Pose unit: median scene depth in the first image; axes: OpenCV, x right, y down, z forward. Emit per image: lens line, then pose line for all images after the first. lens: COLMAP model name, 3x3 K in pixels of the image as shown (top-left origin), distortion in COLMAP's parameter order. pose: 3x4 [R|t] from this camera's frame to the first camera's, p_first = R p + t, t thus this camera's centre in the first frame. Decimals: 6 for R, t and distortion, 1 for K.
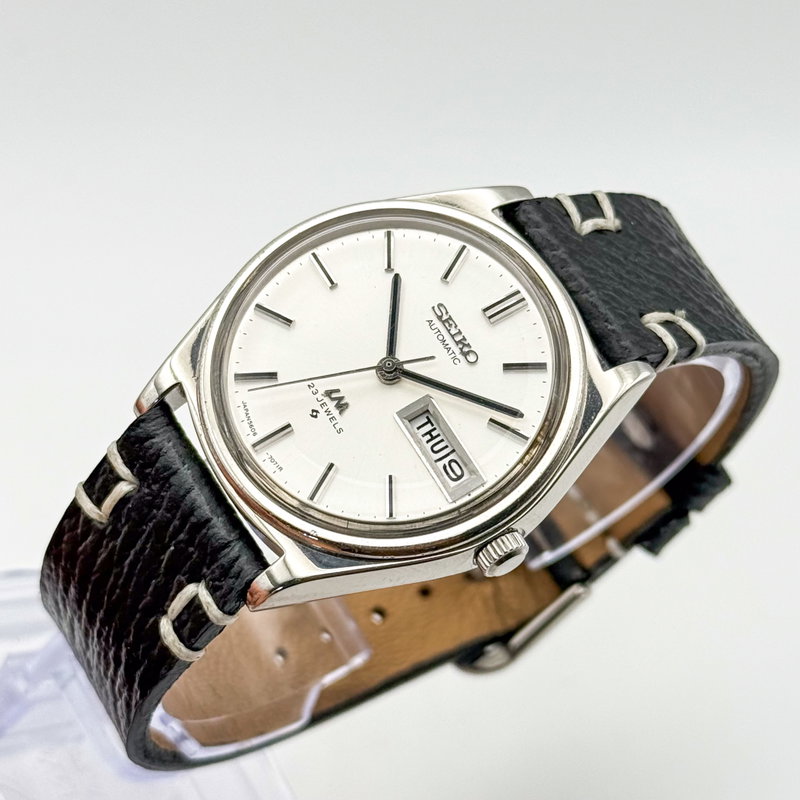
lens RADIAL K [[2092.7, 0, 400.0], [0, 2092.7, 400.0], [0, 0, 1]] dist [0.115195, 0.491249]
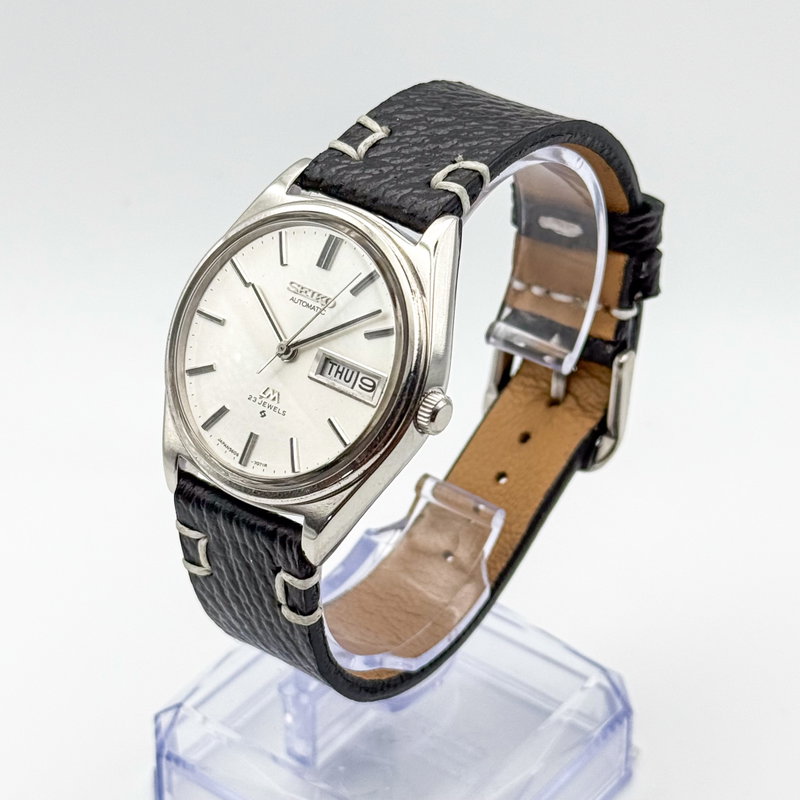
lens RADIAL K [[2092.7, 0, 400.0], [0, 2092.7, 400.0], [0, 0, 1]] dist [0.115195, 0.491249]
pose [[0.756894, -0.608960, -0.237232, 0.316136], [0.617836, 0.785074, -0.044017, 0.102872], [0.213050, -0.113254, 0.970455, -0.212519]]
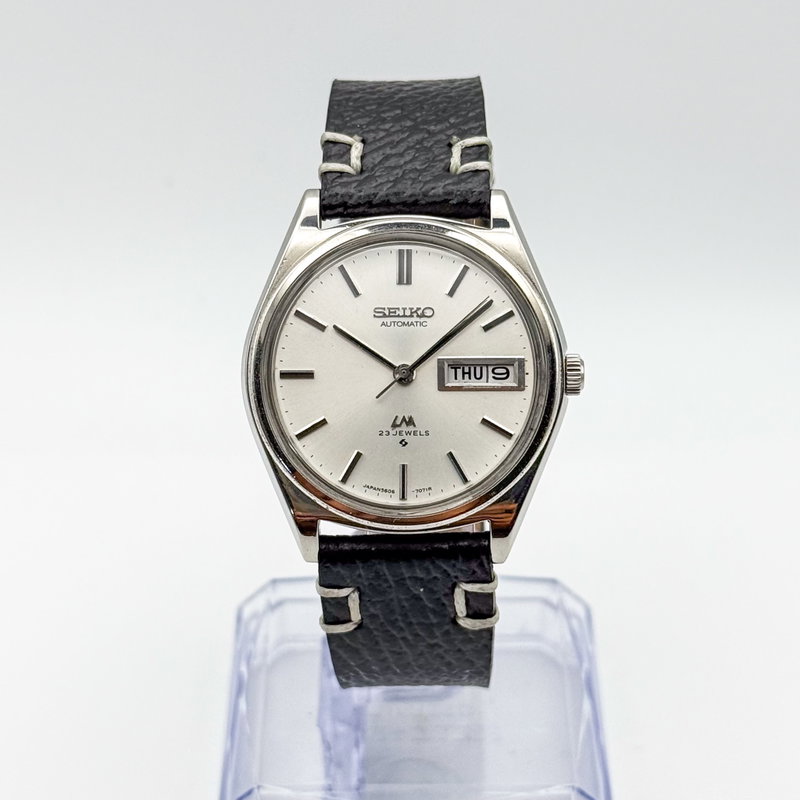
lens RADIAL K [[2092.7, 0, 400.0], [0, 2092.7, 400.0], [0, 0, 1]] dist [0.115195, 0.491249]
pose [[0.507445, -0.857465, 0.085165, -0.120967], [0.793419, 0.503510, 0.342001, -0.418074], [-0.336135, -0.105976, 0.935832, -0.165410]]
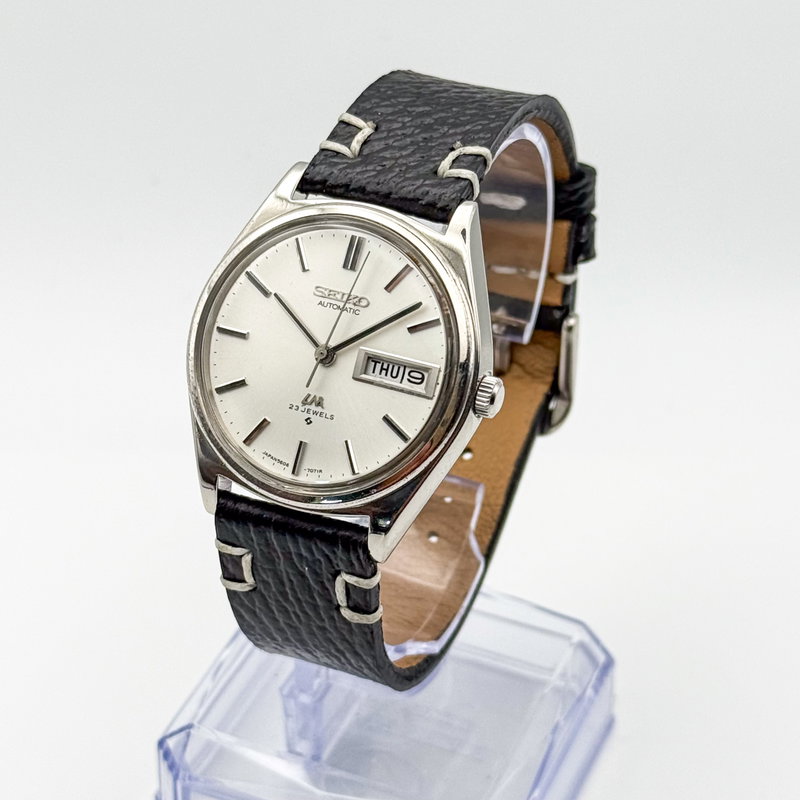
lens RADIAL K [[2092.7, 0, 400.0], [0, 2092.7, 400.0], [0, 0, 1]] dist [0.115195, 0.491249]
pose [[0.701685, -0.706380, -0.093091, 0.120632], [0.712425, 0.693876, 0.104816, -0.092167], [-0.009446, -0.139868, 0.990125, -0.251902]]
